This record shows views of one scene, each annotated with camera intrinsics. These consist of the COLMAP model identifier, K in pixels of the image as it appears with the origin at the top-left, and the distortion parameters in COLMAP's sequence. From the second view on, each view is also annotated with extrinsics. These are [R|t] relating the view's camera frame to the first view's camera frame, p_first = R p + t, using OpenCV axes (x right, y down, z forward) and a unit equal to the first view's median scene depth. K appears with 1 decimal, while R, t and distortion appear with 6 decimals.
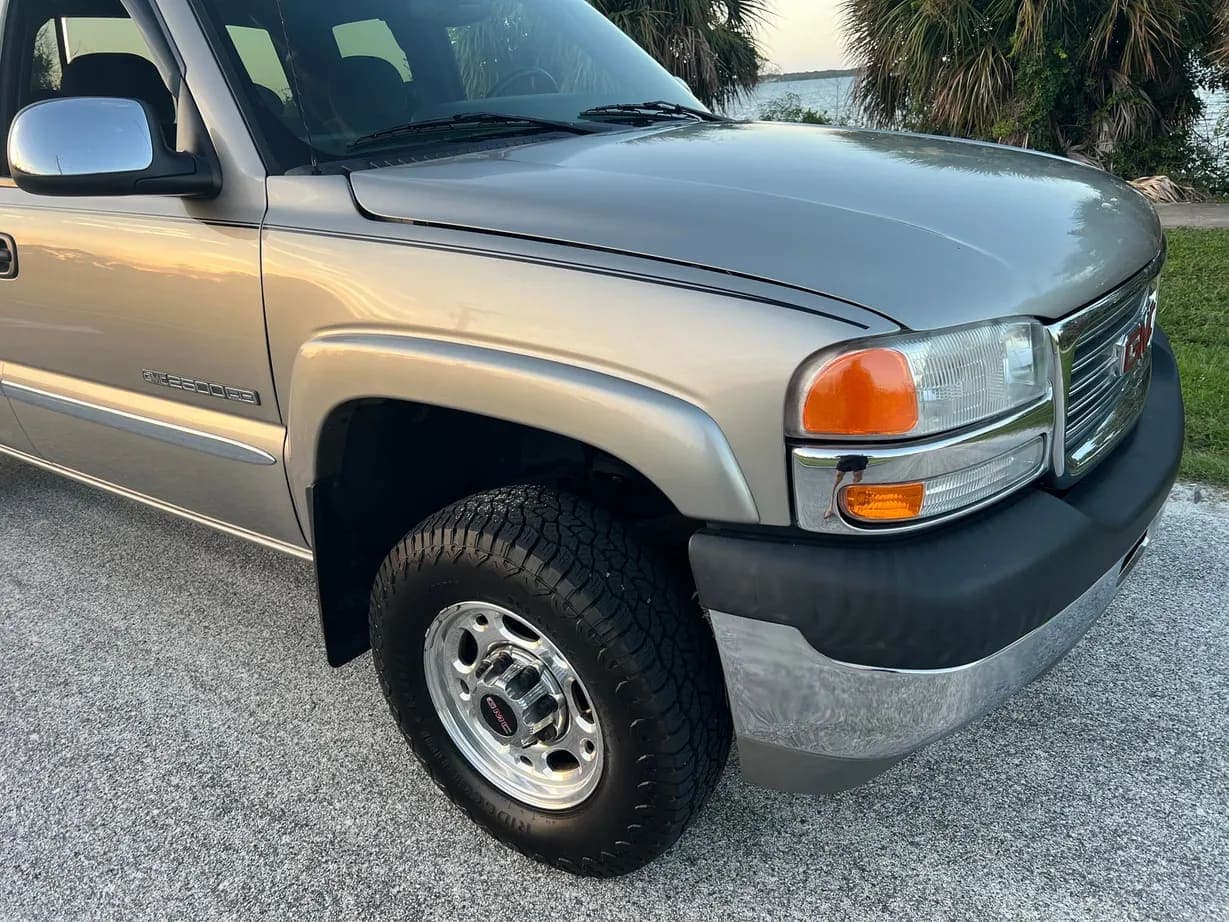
lens RADIAL K [[923.1, 0, 614.6], [0, 923.1, 455.2], [0, 0, 1]] dist [0.030027, -0.004405]
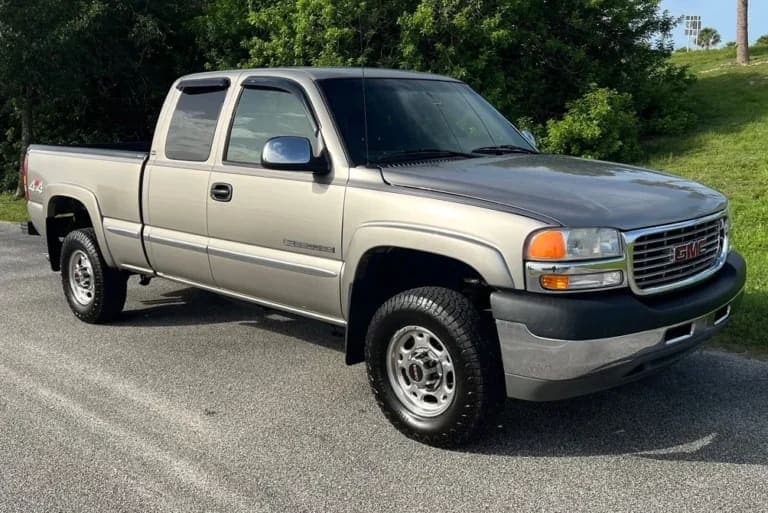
lens RADIAL K [[802.8, 0, 384.0], [0, 802.8, 256.5], [0, 0, 1]] dist [0.017549, -0.003196]
pose [[0.982661, 0.071086, -0.171243, 0.136558], [-0.102753, 0.977573, -0.183830, 0.365494], [0.154335, 0.198238, 0.967927, -1.171230]]
